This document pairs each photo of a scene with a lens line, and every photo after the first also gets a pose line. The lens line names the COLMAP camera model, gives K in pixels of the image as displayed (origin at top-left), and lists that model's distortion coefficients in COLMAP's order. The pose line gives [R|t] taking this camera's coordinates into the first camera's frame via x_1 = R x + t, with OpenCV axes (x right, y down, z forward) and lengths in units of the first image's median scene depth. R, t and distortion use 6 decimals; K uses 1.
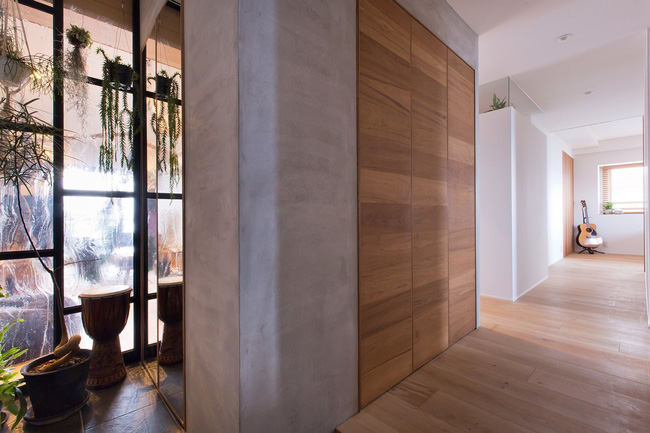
lens RADIAL K [[288.0, 0, 323.6], [0, 288.0, 215.8], [0, 0, 1]] dist [0.000224, 0.000173]
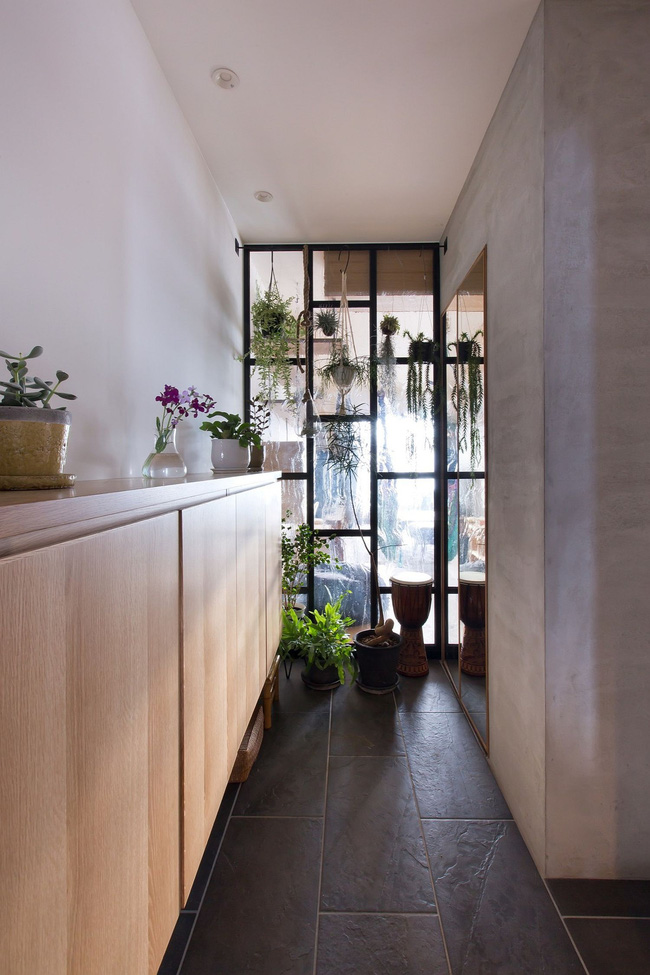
lens RADIAL K [[431.9, 0, 344.0], [0, 431.9, 462.9], [0, 0, 1]] dist [0.000224, 0.000173]
pose [[0.718173, 0.000888, -0.695864, 0.101286], [0.000667, 0.999998, 0.001964, -0.133189], [0.695864, -0.001875, 0.718171, -0.211317]]
